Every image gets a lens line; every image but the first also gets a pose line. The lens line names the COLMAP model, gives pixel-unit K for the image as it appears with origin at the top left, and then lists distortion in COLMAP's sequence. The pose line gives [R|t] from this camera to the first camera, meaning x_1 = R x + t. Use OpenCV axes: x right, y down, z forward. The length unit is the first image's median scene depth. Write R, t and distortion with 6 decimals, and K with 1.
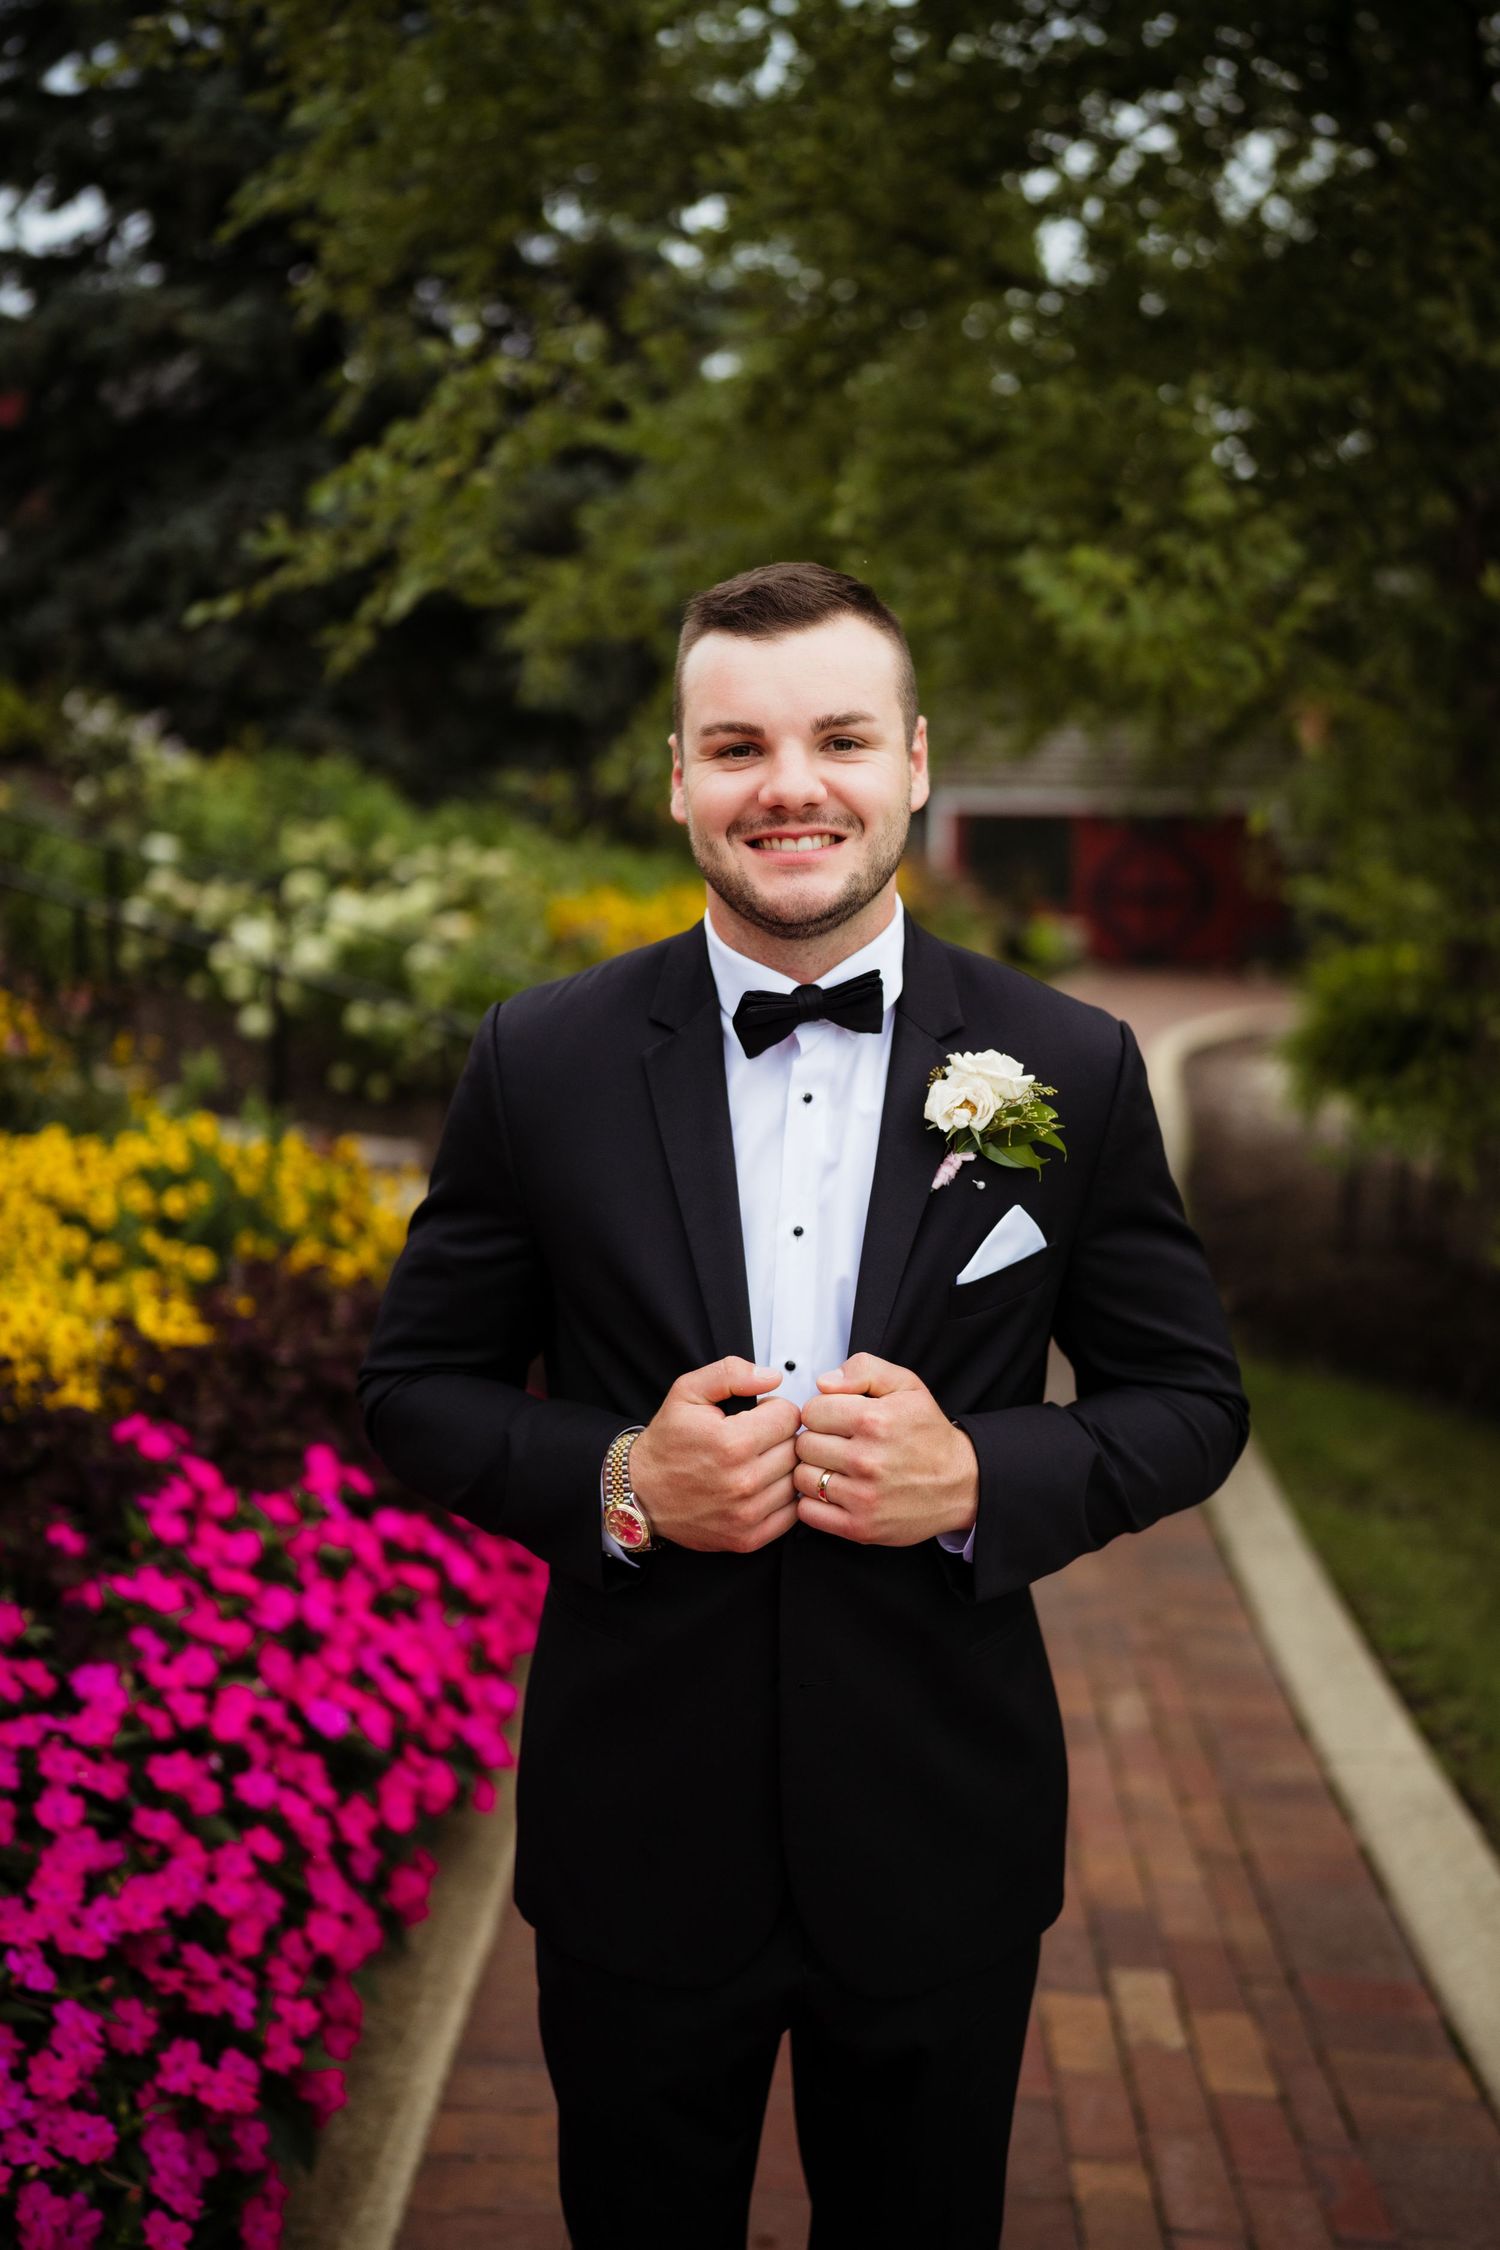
lens RADIAL K [[2232.7, 0, 627.8], [0, 2232.7, 1059.2], [0, 0, 1]] dist [0.016338, 0.031068]
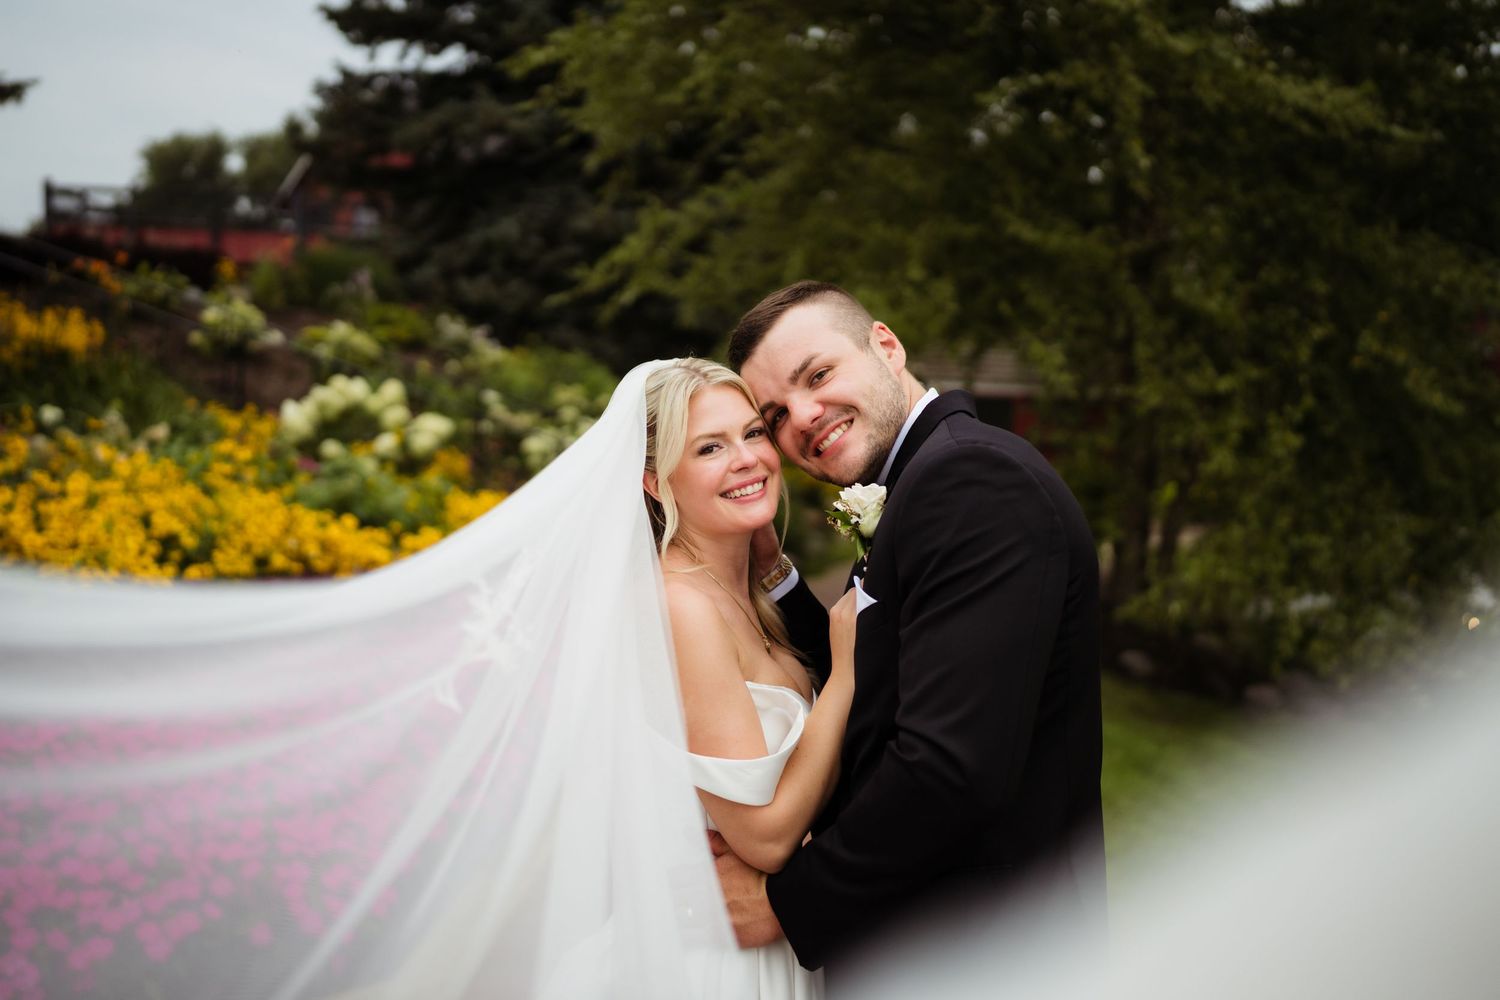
lens RADIAL K [[1566.1, 0, 632.9], [0, 1566.1, 439.6], [0, 0, 1]] dist [0.001710, 0.003710]
pose [[0.996409, 0.035462, -0.076888, 0.018940], [-0.041356, 0.996214, -0.076473, 0.037290], [0.073885, 0.079378, 0.994103, -0.300459]]
